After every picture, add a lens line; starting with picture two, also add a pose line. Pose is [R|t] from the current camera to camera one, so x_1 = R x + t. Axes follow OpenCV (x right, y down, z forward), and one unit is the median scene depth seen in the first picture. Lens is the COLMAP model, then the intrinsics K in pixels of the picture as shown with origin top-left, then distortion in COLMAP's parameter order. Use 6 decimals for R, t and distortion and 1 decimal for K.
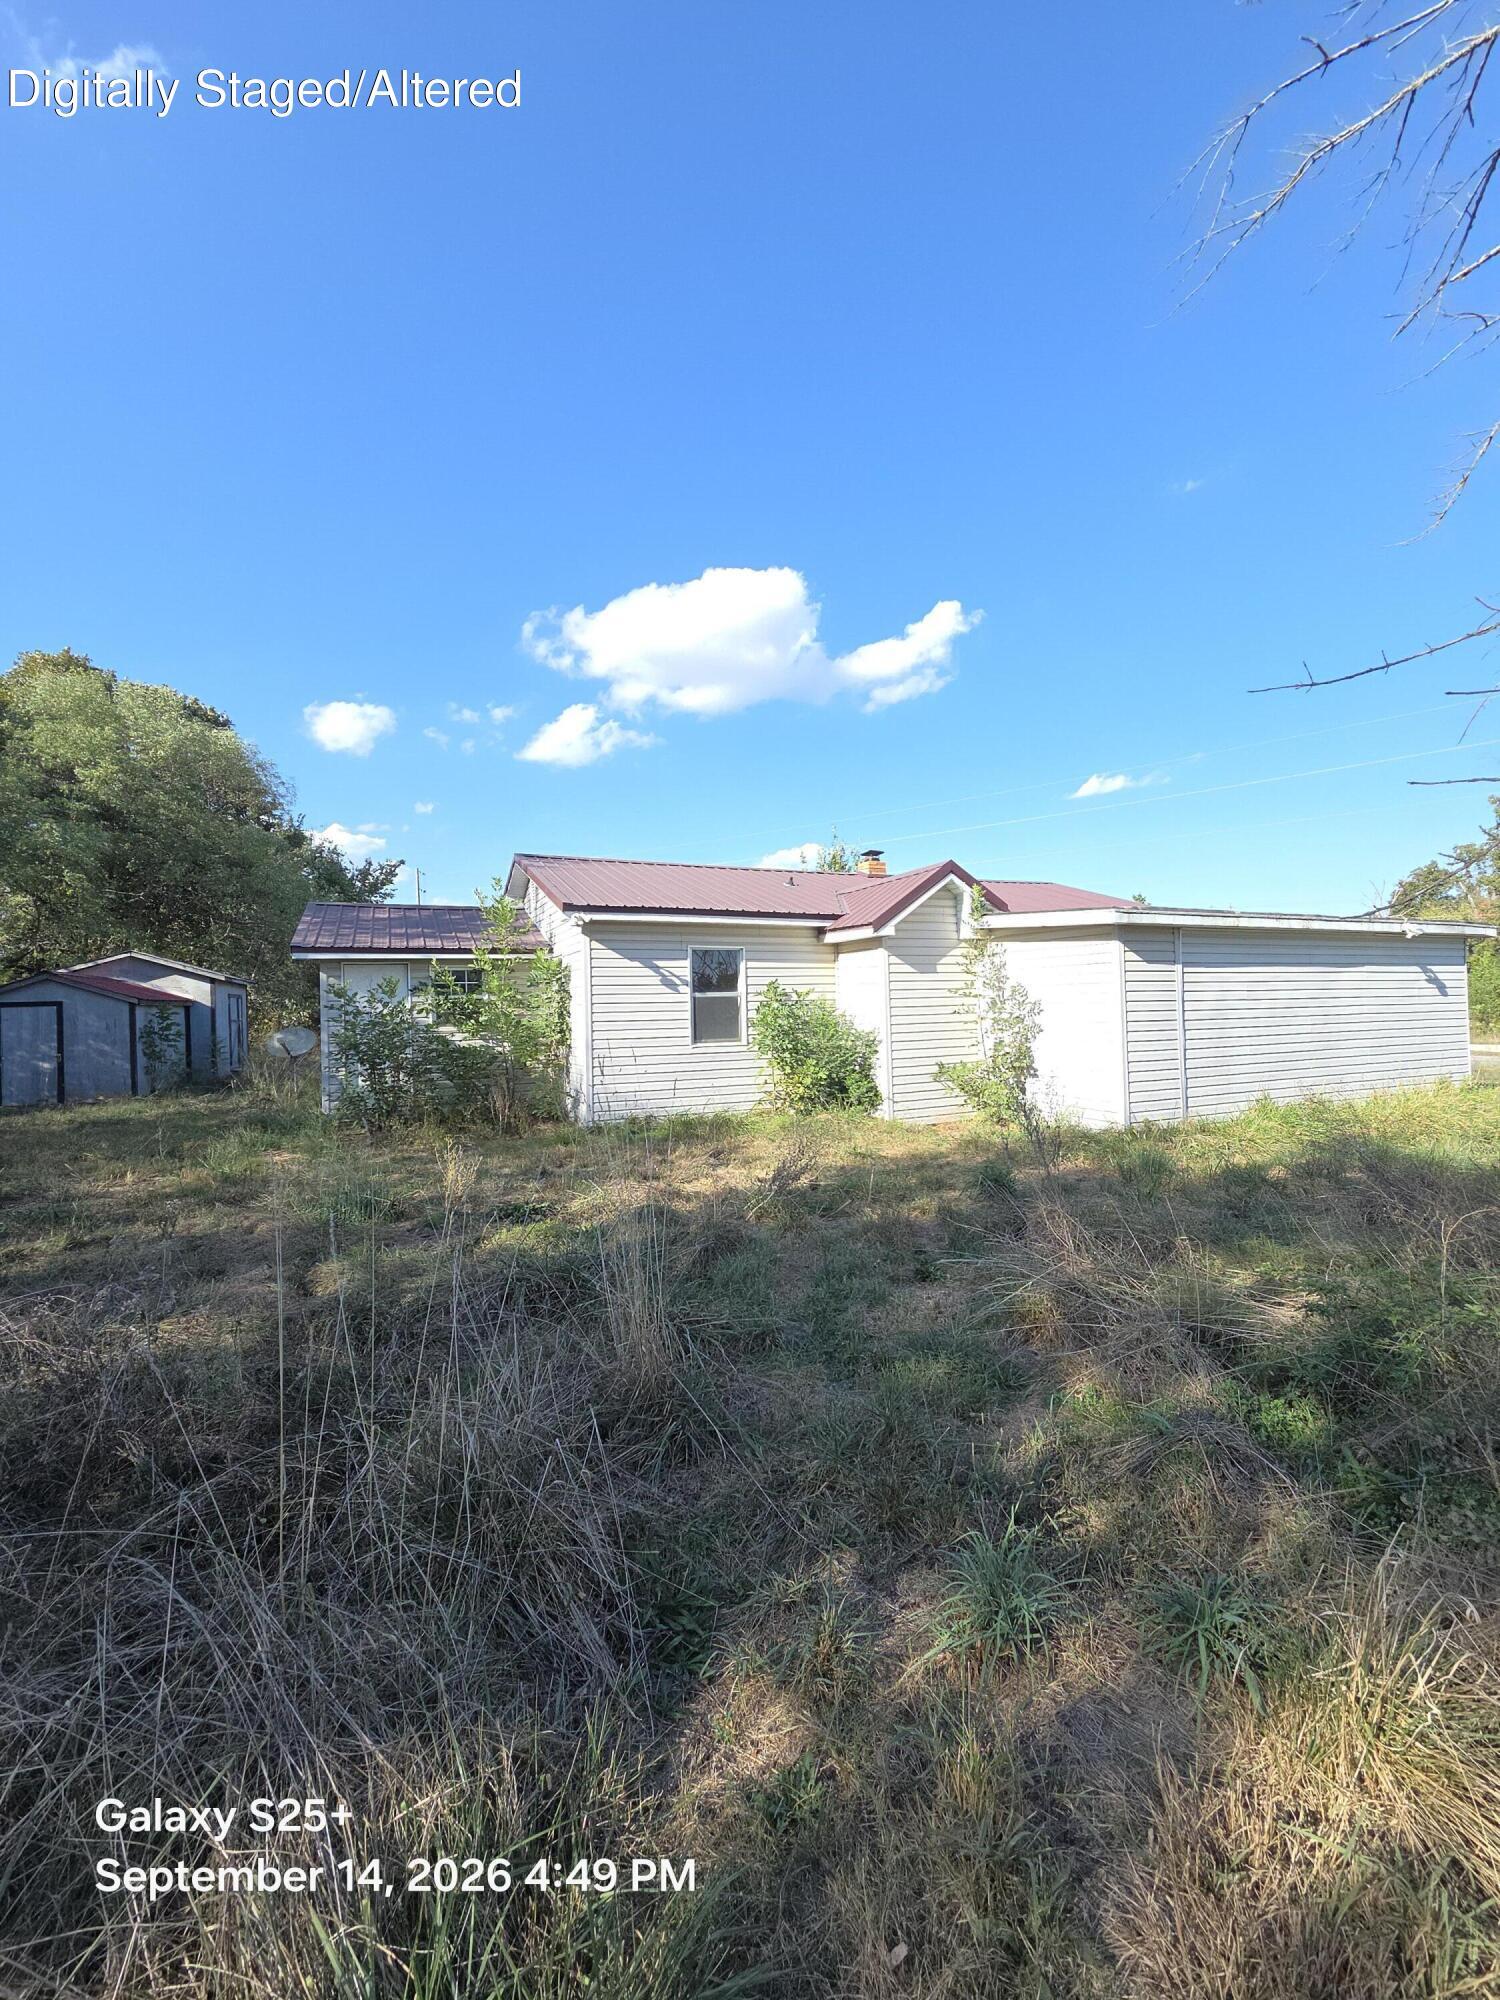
lens RADIAL K [[797.6, 0, 758.0], [0, 797.6, 995.0], [0, 0, 1]] dist [0.001504, 0.000053]
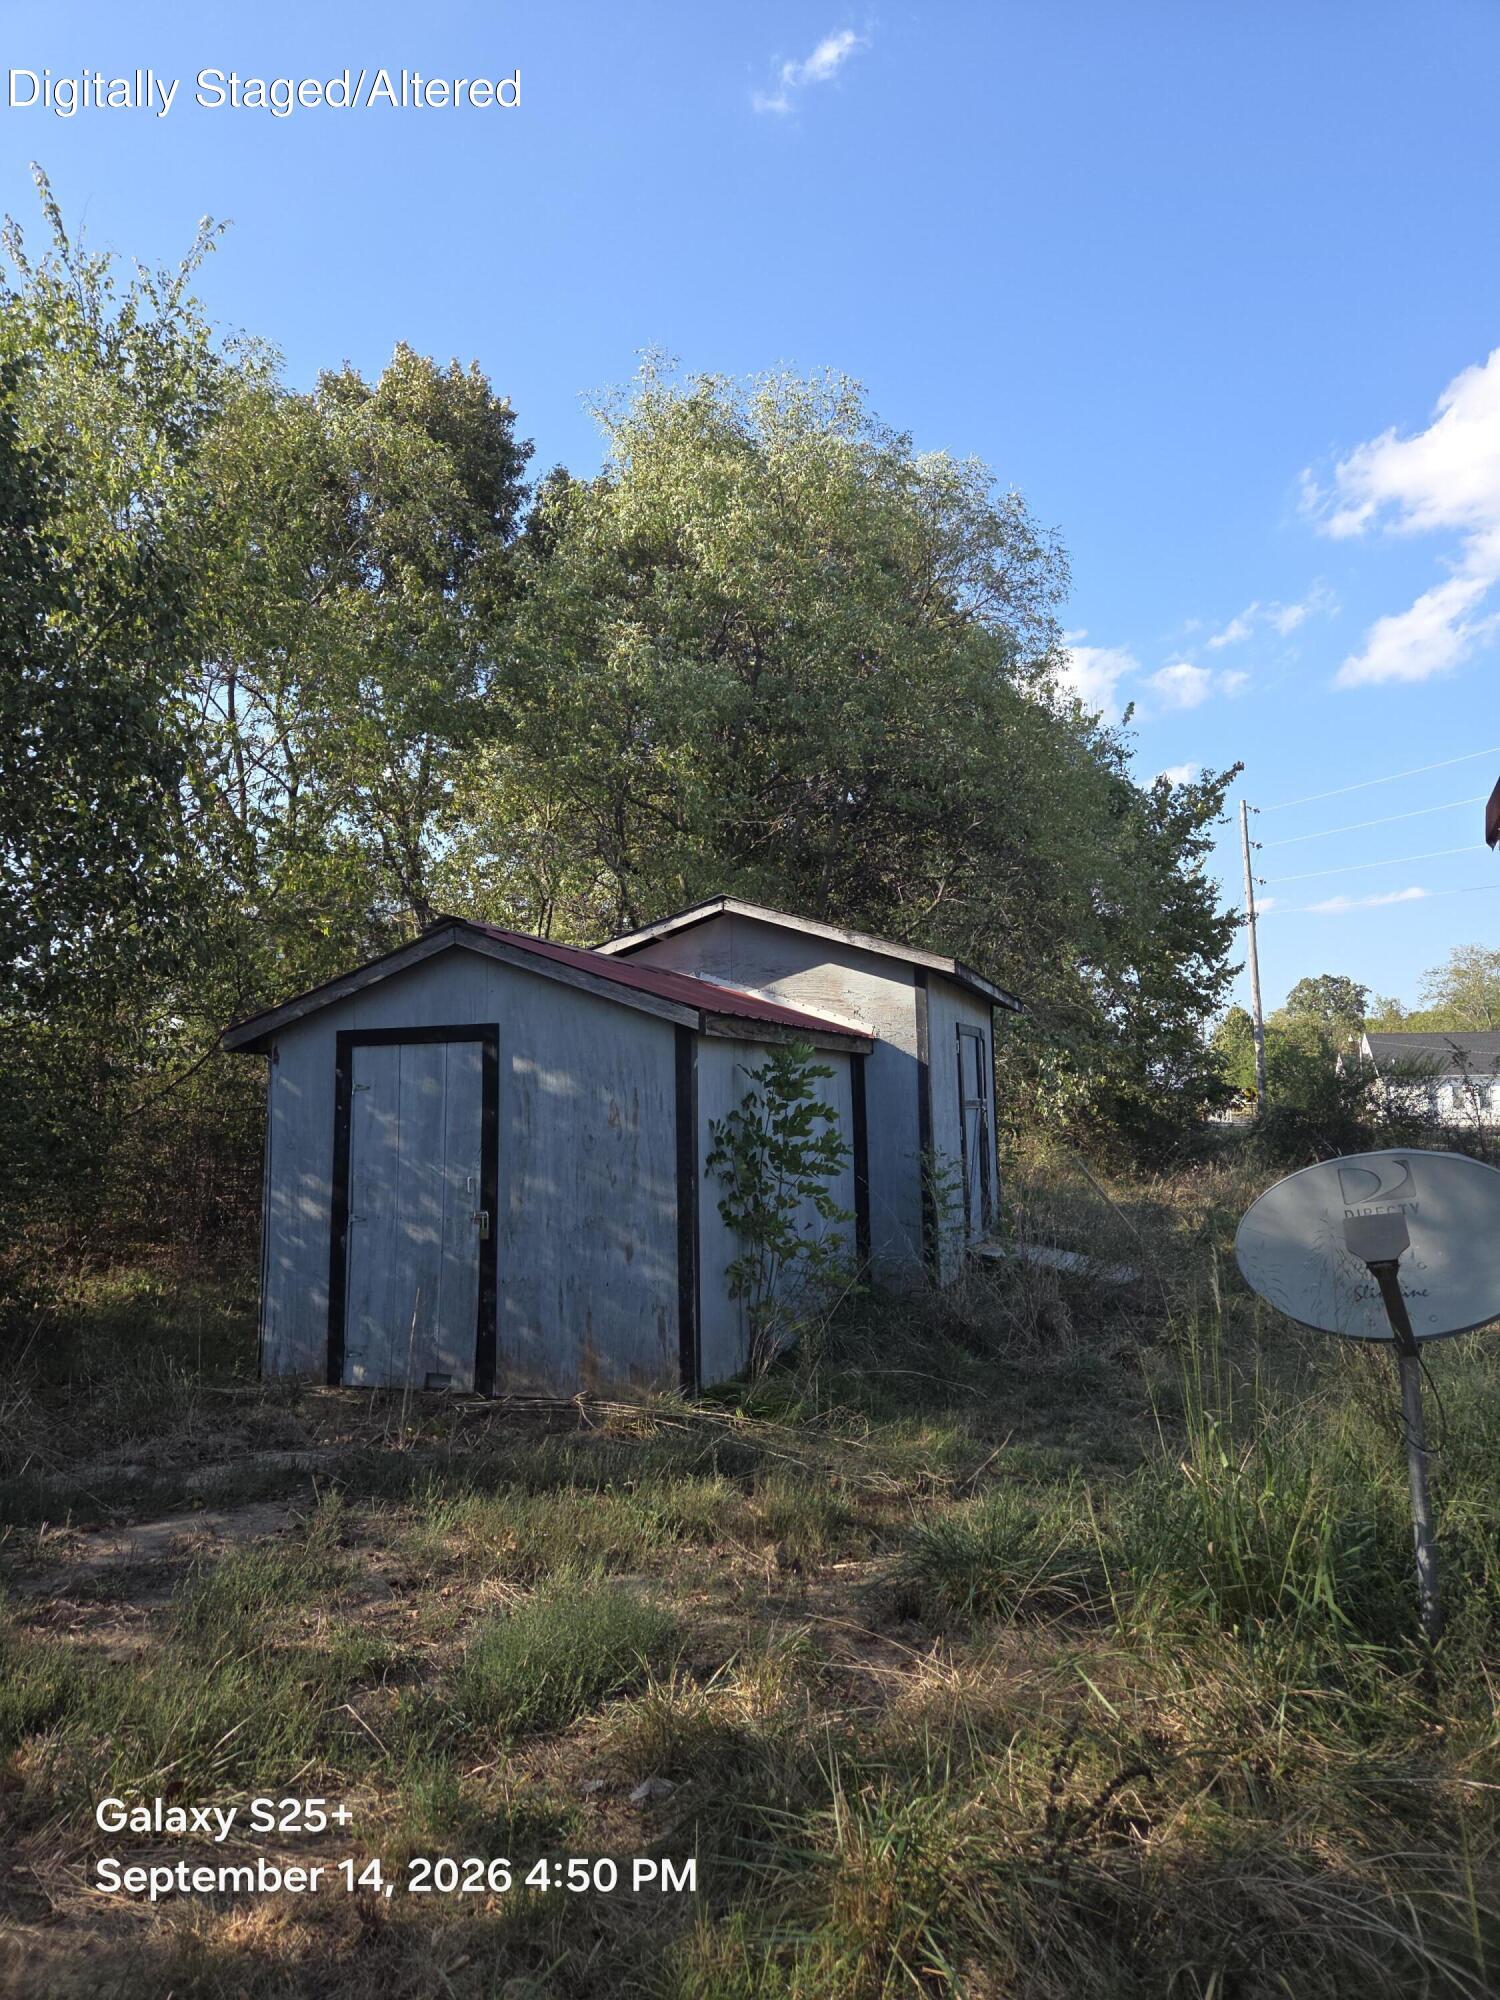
lens RADIAL K [[1339.1, 0, 750.2], [0, 1339.1, 998.3], [0, 0, 1]] dist [0.000044, -0.000009]
pose [[0.761582, -0.039426, -0.646868, -0.441432], [0.004903, 0.998470, -0.055084, 0.022721], [0.648049, 0.038779, 0.760610, 0.622436]]
